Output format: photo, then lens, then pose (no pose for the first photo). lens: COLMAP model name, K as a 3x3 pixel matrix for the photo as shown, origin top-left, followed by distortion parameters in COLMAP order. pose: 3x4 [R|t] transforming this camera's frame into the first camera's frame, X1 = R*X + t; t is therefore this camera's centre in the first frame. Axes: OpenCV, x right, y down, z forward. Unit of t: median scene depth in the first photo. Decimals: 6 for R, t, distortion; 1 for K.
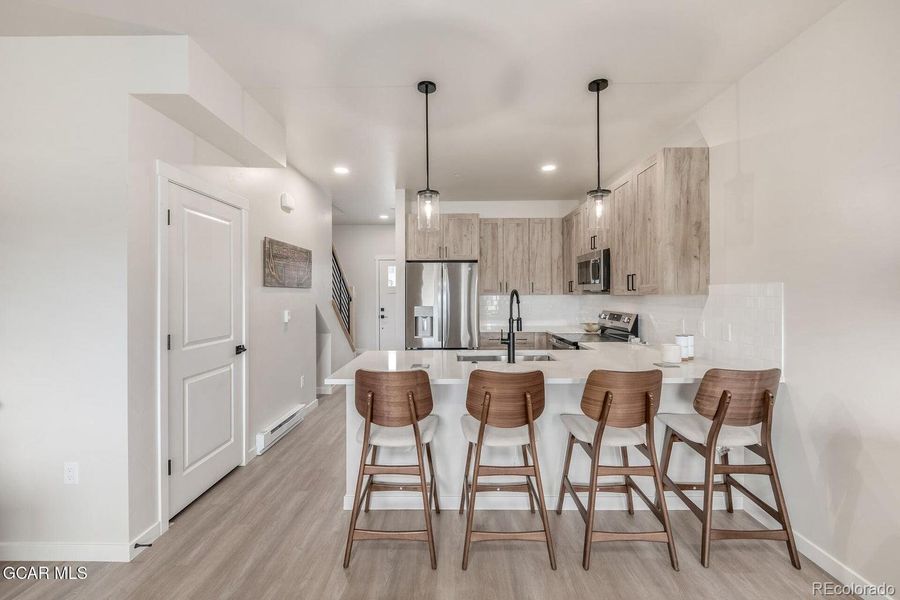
lens RADIAL K [[378.2, 0, 447.0], [0, 378.2, 292.1], [0, 0, 1]] dist [-0.002490, -0.000276]
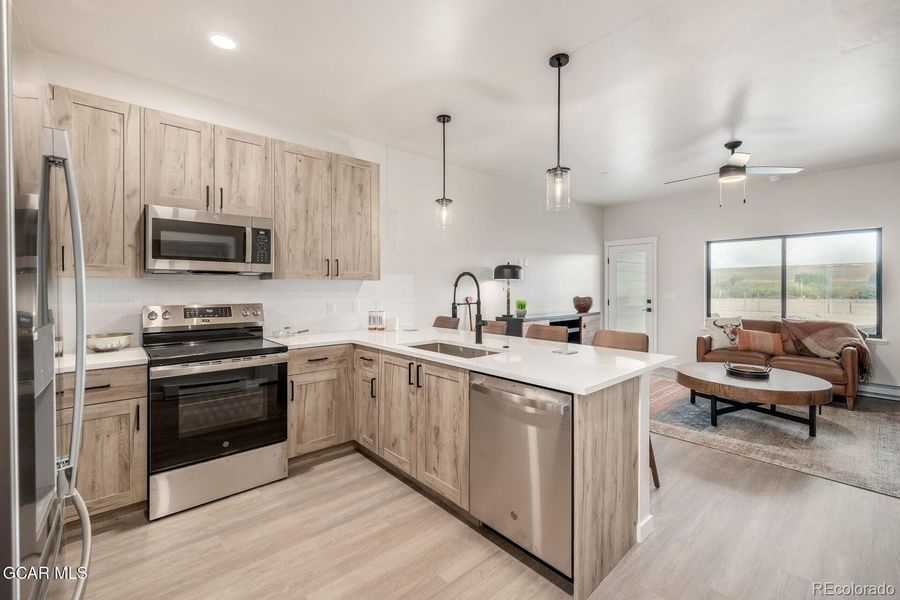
lens RADIAL K [[380.7, 0, 447.4], [0, 380.7, 289.1], [0, 0, 1]] dist [-0.002700, 0.000216]
pose [[-0.675014, -0.000267, 0.737805, -0.517383], [-0.001153, 0.999999, -0.000693, 0.036251], [-0.737804, -0.001319, -0.675013, 1.689025]]
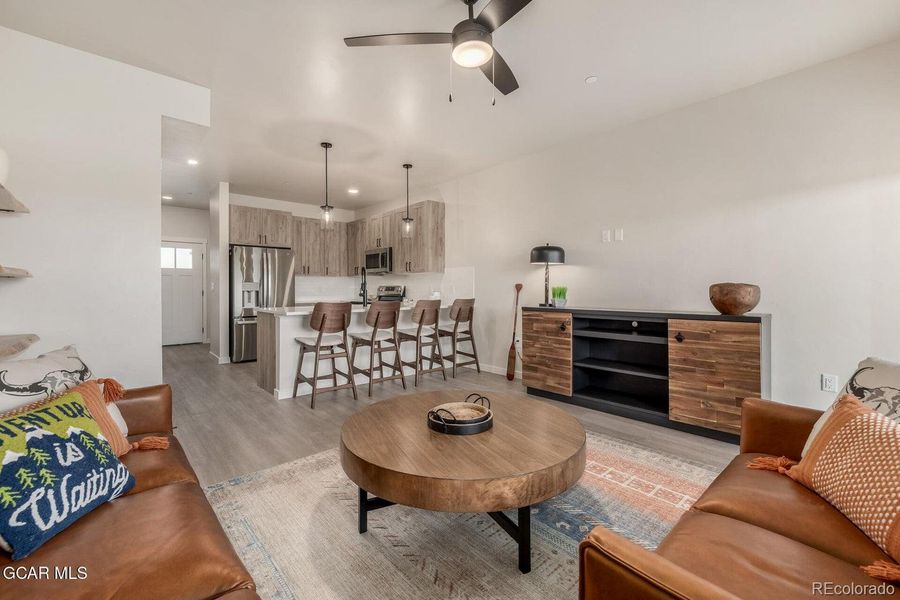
lens RADIAL K [[378.2, 0, 447.0], [0, 378.2, 292.1], [0, 0, 1]] dist [-0.002490, -0.000276]
pose [[0.731795, -0.002096, 0.681521, -0.732996], [-0.004072, 0.999964, 0.007448, 0.097145], [-0.681512, -0.008225, 0.731761, -0.552827]]
